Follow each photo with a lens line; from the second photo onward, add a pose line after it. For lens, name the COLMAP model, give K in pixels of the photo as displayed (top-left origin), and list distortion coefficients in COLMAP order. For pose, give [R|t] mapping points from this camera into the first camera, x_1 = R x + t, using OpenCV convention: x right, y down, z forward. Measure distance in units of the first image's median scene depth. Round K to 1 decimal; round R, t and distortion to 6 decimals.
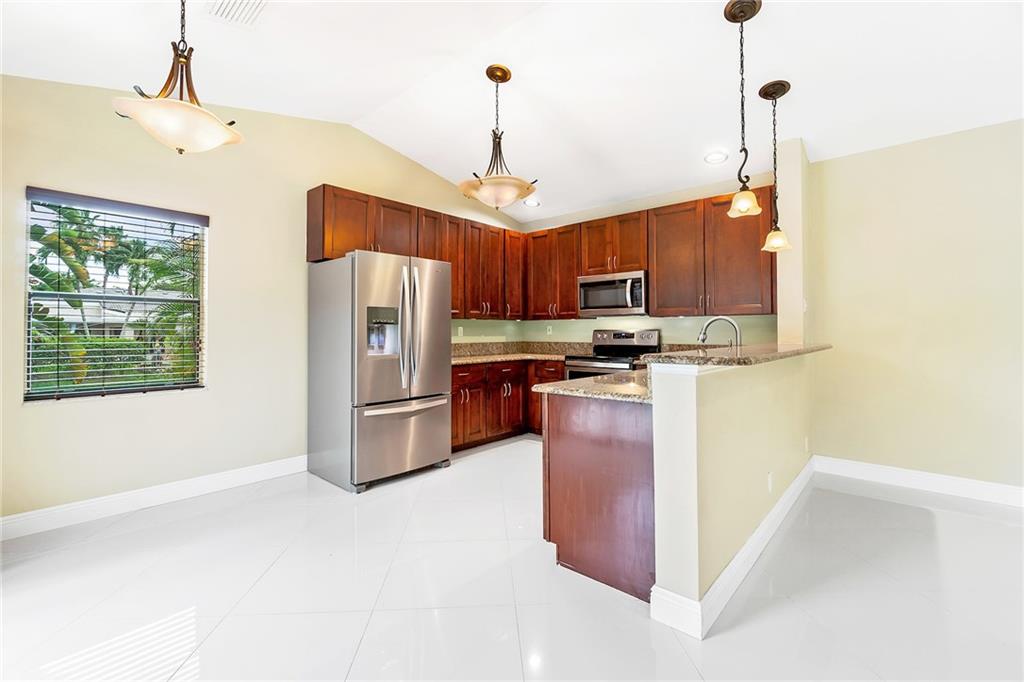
lens RADIAL K [[442.1, 0, 506.3], [0, 442.1, 330.8], [0, 0, 1]] dist [-0.001879, -0.000097]
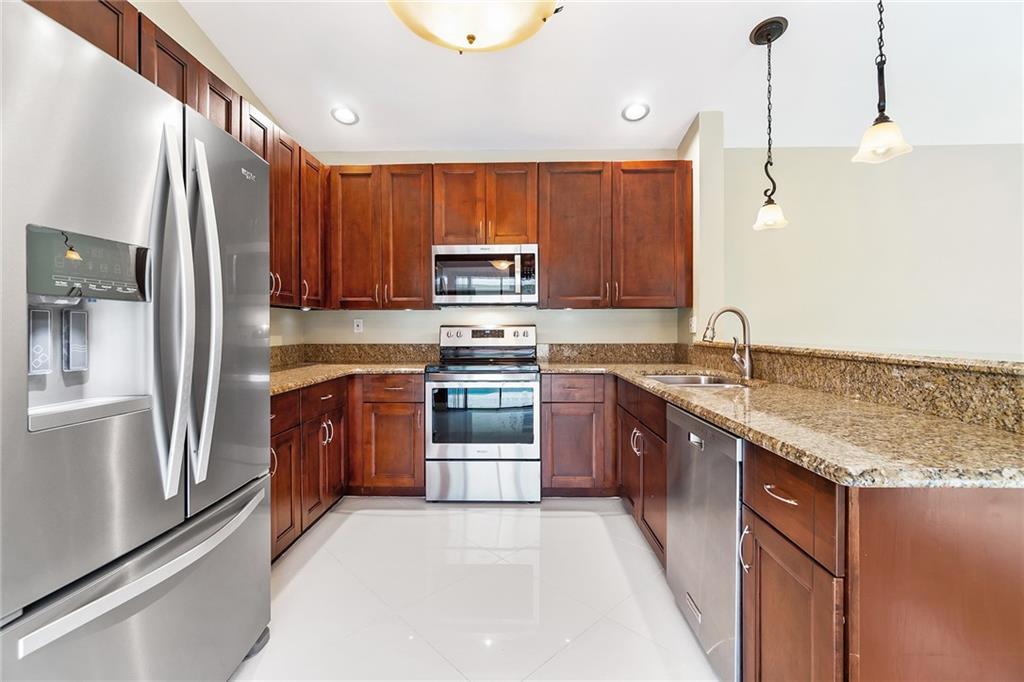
lens RADIAL K [[442.1, 0, 506.3], [0, 442.1, 330.8], [0, 0, 1]] dist [-0.001879, -0.000097]
pose [[0.760953, -0.003610, 0.648797, -0.189563], [-0.000098, 0.999984, 0.005679, 0.002939], [-0.648807, -0.004385, 0.760941, 0.442179]]
